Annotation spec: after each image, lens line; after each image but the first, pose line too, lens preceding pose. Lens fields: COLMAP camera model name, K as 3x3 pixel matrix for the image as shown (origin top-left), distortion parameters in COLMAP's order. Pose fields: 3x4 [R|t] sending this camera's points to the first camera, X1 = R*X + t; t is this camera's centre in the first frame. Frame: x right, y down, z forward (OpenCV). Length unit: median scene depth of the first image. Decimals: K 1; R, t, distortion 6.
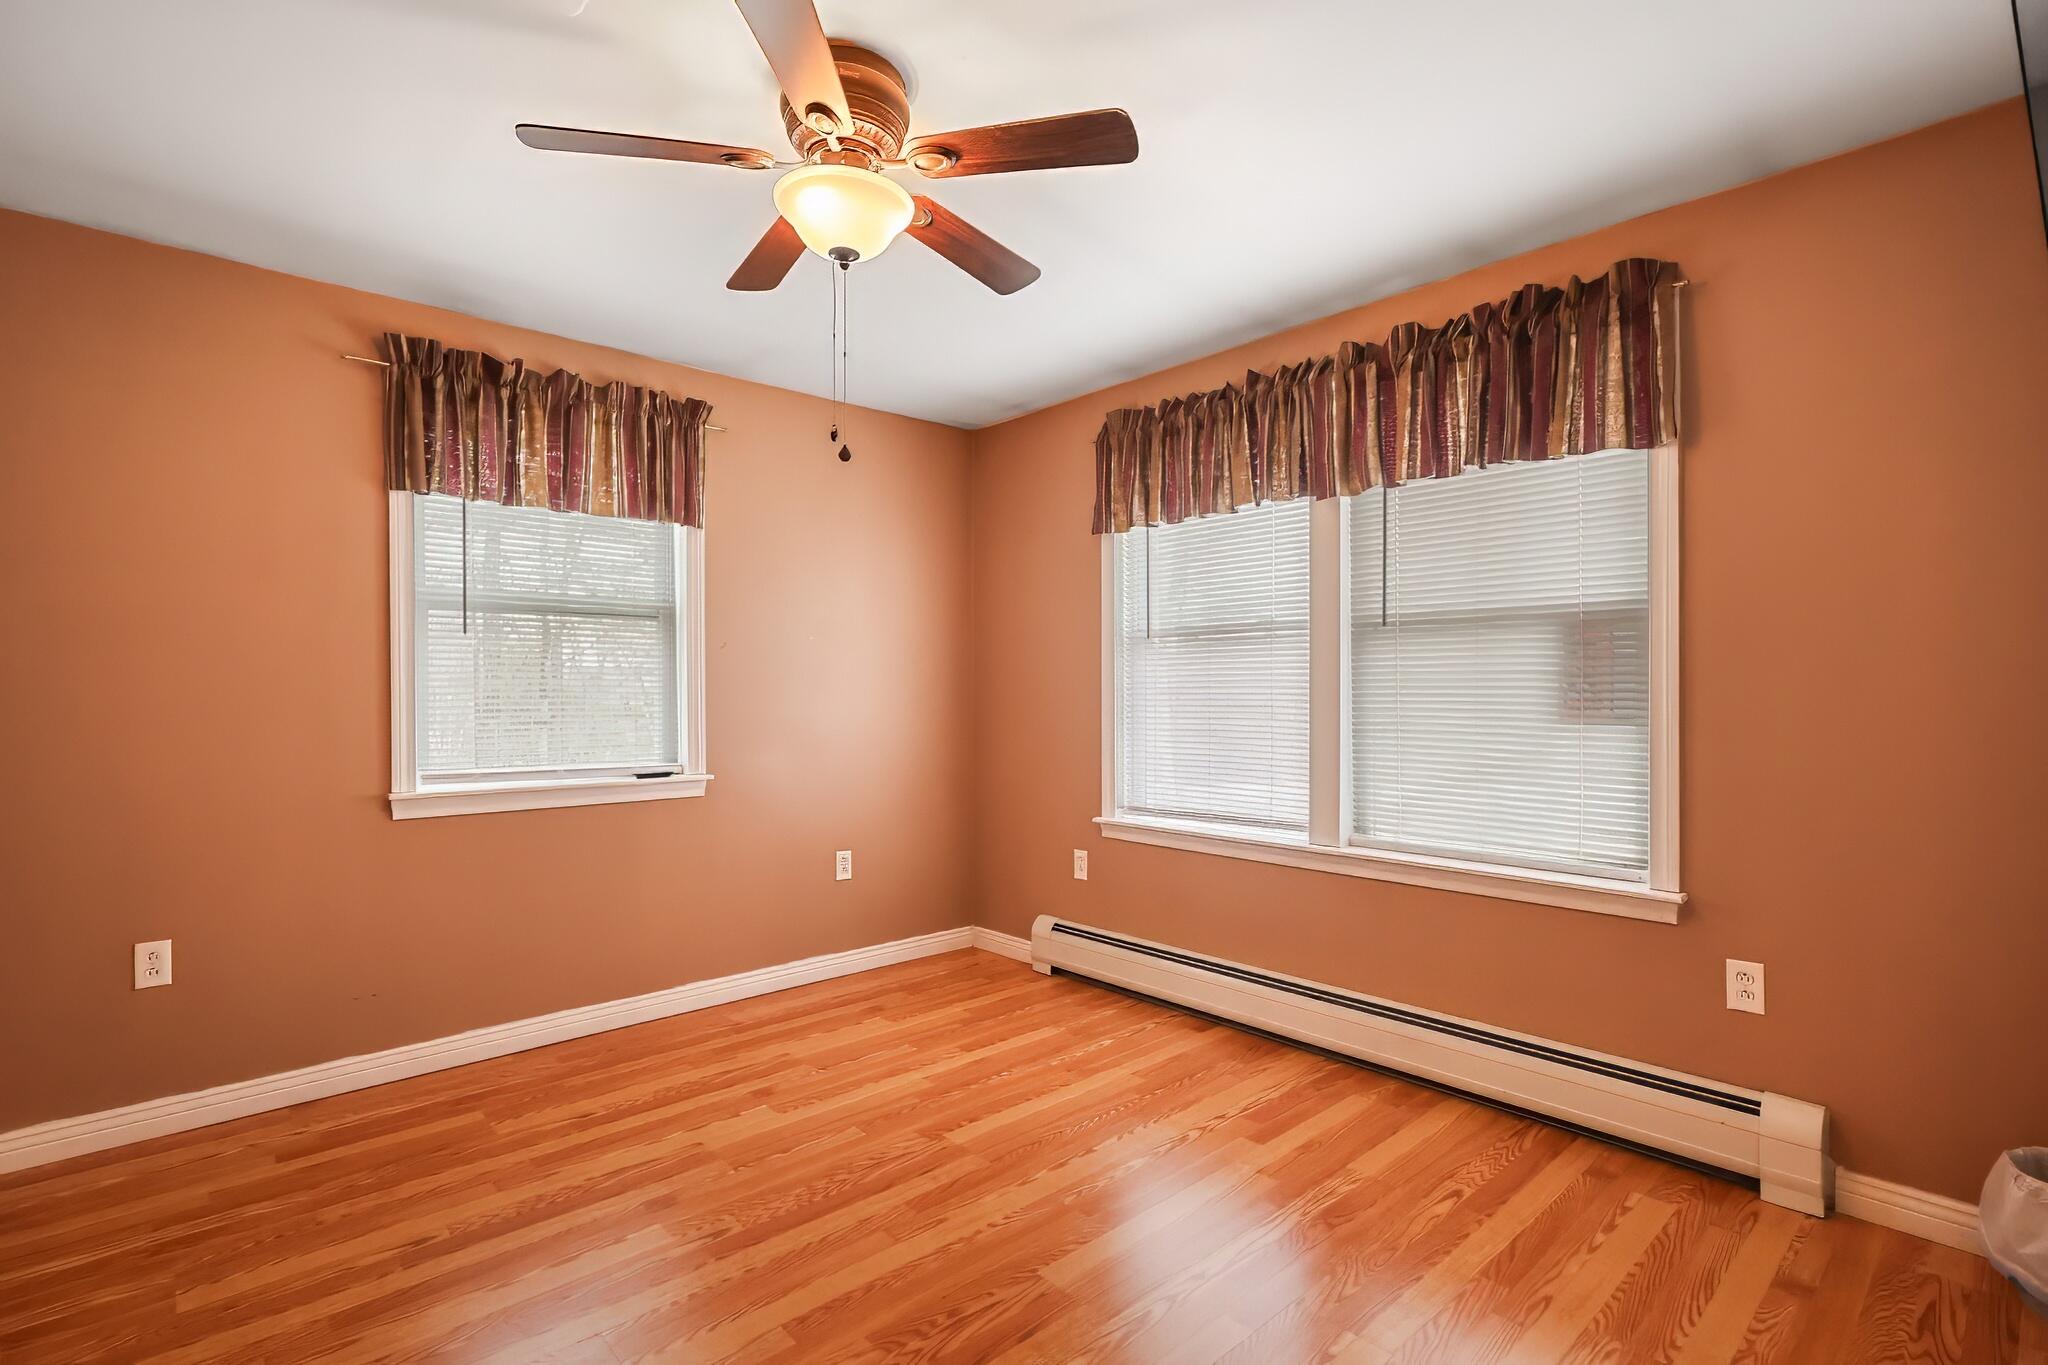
lens RADIAL K [[962.1, 0, 1015.7], [0, 962.1, 652.6], [0, 0, 1]] dist [-0.003464, 0.000628]
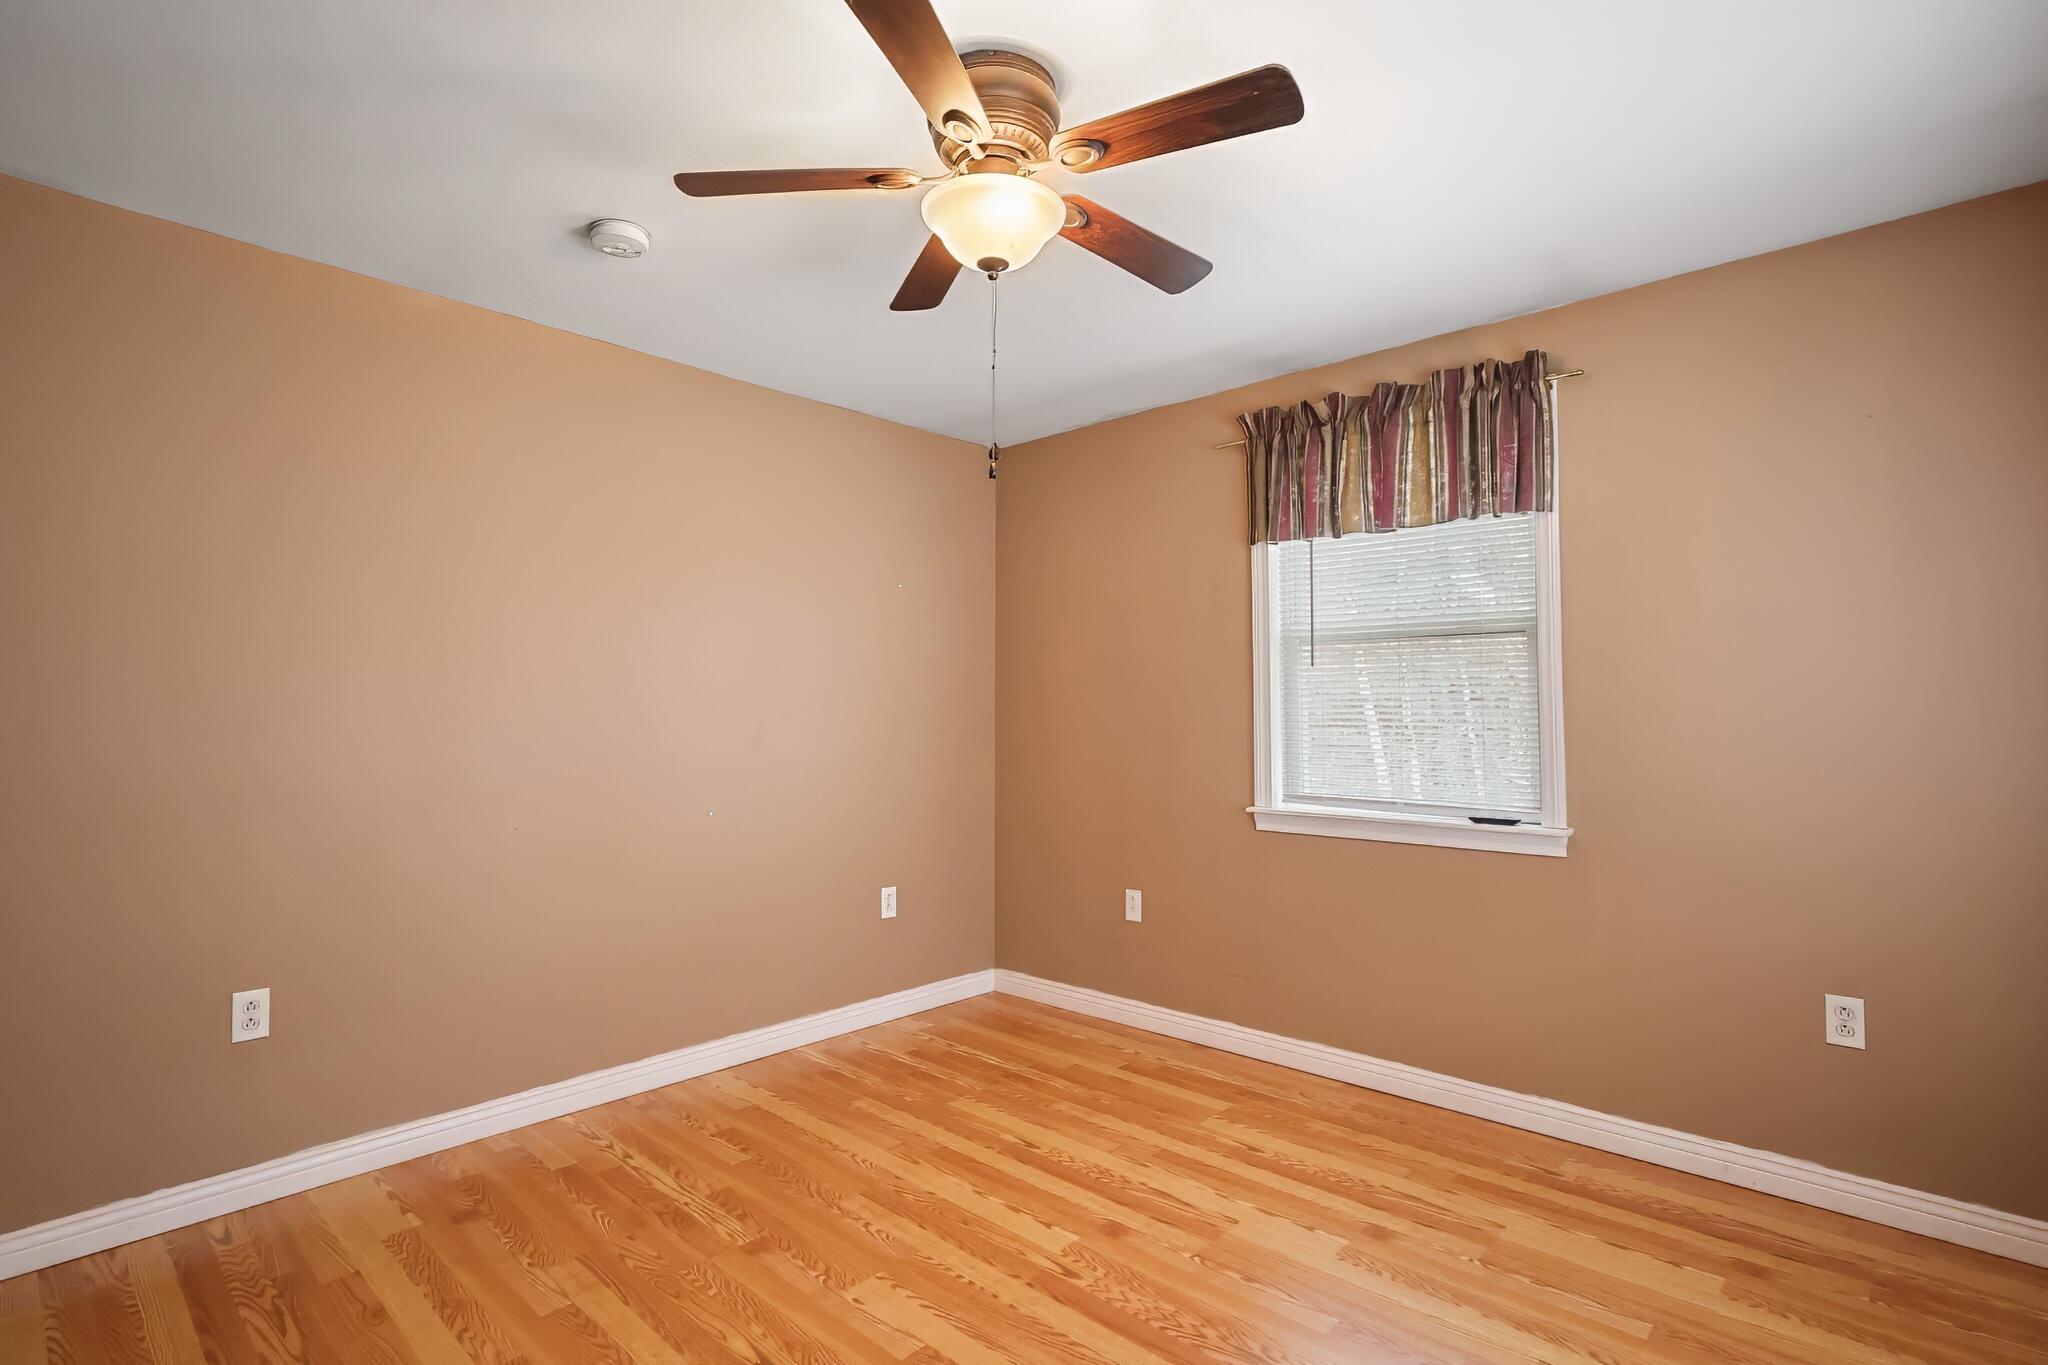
lens RADIAL K [[962.1, 0, 1015.7], [0, 962.1, 652.6], [0, 0, 1]] dist [-0.003464, 0.000628]
pose [[0.093671, -0.061323, -0.993713, 0.511153], [0.038389, 0.997582, -0.057943, 0.018032], [0.994863, -0.032720, 0.095798, 0.634939]]
